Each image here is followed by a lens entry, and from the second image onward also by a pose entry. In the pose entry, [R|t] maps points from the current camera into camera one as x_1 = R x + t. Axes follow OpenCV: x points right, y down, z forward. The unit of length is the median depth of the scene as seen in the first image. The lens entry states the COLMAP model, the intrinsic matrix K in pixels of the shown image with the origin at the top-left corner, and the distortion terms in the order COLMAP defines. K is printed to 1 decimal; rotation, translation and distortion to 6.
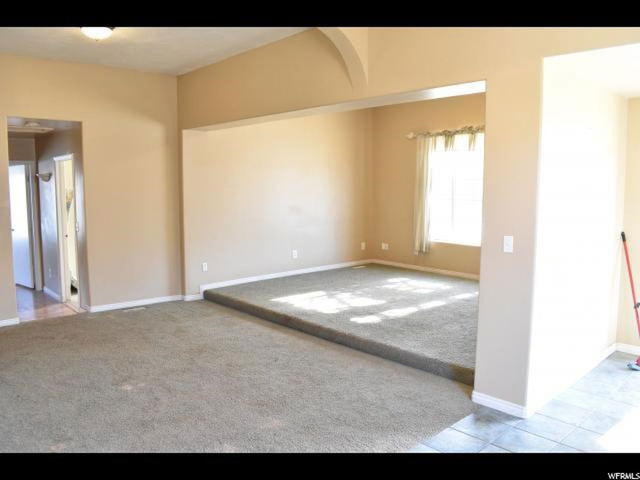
lens RADIAL K [[503.5, 0, 323.2], [0, 503.5, 239.9], [0, 0, 1]] dist [-0.089253, 0.011924]
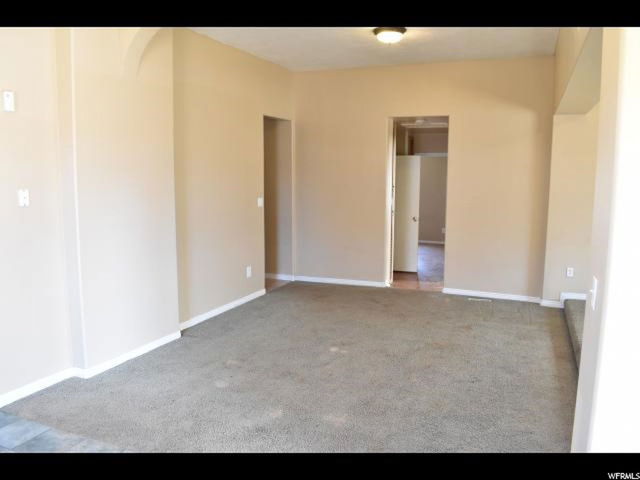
lens RADIAL K [[503.5, 0, 323.1], [0, 503.5, 239.7], [0, 0, 1]] dist [-0.089253, 0.011924]
pose [[0.419560, 0.121059, -0.899619, 0.487813], [-0.103116, 0.991008, 0.085267, -0.042956], [0.901852, 0.056991, 0.428270, 0.353739]]
